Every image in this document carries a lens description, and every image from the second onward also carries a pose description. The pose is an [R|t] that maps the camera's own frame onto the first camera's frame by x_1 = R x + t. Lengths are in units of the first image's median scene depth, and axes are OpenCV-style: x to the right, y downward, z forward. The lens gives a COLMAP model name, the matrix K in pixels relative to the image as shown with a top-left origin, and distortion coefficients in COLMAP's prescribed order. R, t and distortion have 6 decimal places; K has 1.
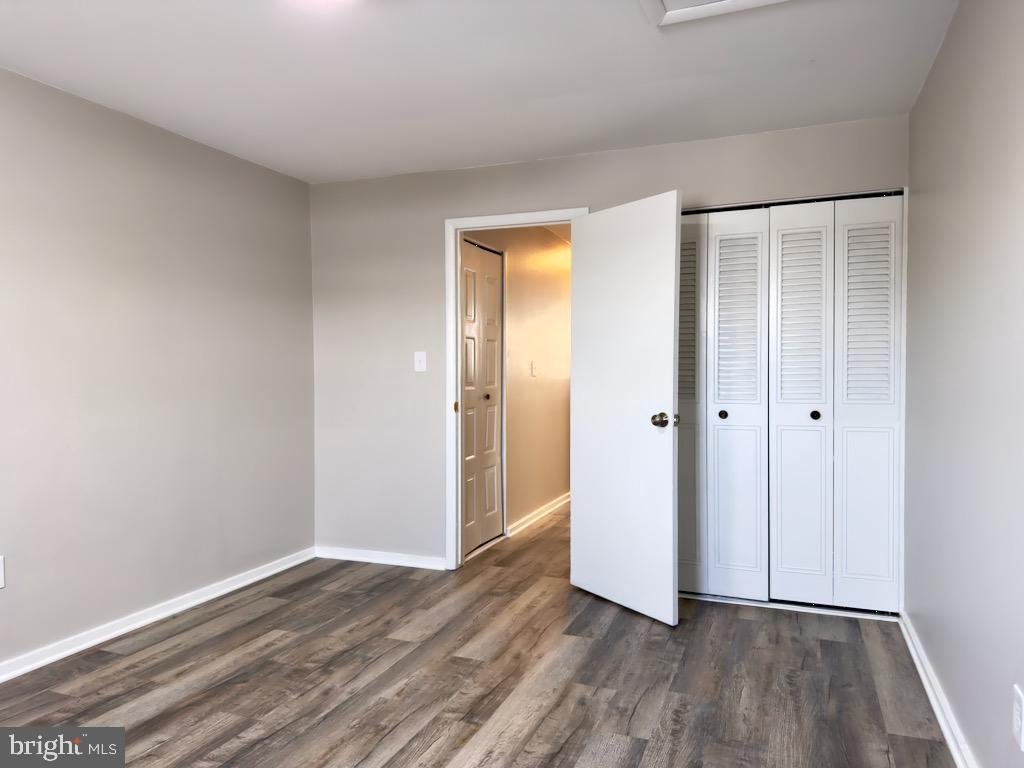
lens RADIAL K [[717.6, 0, 512.0], [0, 717.6, 384.0], [0, 0, 1]] dist [0.045187, -0.058037]
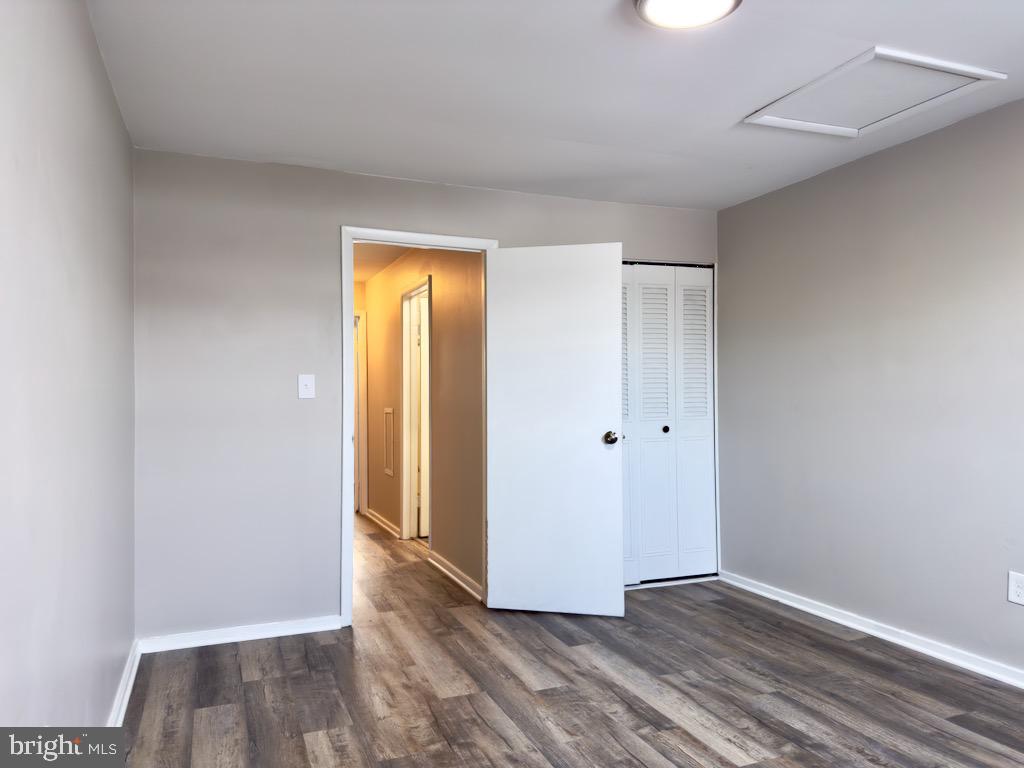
lens RADIAL K [[717.6, 0, 512.0], [0, 717.6, 384.0], [0, 0, 1]] dist [0.045187, -0.058037]
pose [[0.724445, 0.007152, 0.689296, -0.733358], [0.021193, 0.999242, -0.032642, -0.002914], [-0.689007, 0.038256, 0.723744, 0.289229]]
